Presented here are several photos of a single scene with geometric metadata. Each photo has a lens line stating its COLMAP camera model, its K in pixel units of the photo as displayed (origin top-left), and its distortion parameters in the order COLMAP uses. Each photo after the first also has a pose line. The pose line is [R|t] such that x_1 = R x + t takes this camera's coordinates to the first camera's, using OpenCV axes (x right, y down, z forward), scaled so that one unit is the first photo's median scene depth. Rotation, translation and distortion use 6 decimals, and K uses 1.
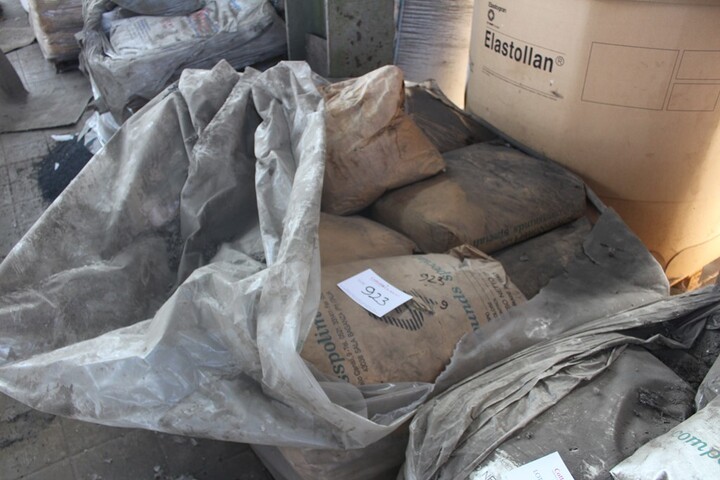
lens RADIAL K [[589.6, 0, 359.6], [0, 589.6, 240.1], [0, 0, 1]] dist [-0.077314, -0.002110]
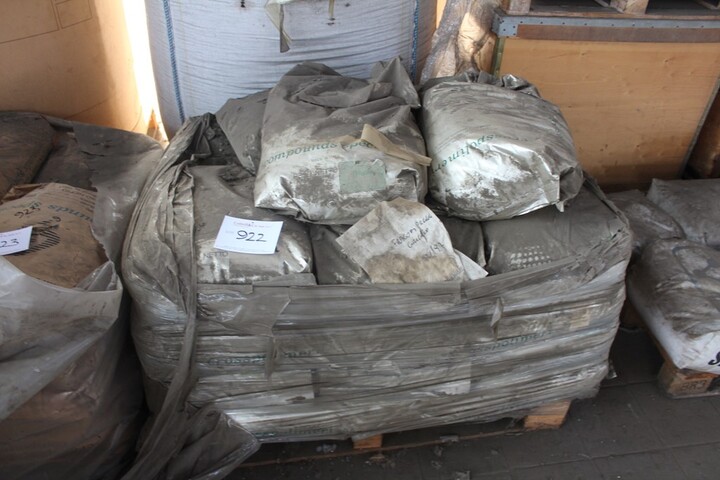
lens RADIAL K [[589.6, 0, 360.9], [0, 589.6, 239.9], [0, 0, 1]] dist [-0.077314, -0.002110]
pose [[0.388369, -0.535353, 0.750045, -0.536293], [0.500227, 0.806051, 0.316313, 0.095207], [-0.773914, 0.252347, 0.580843, -0.085236]]
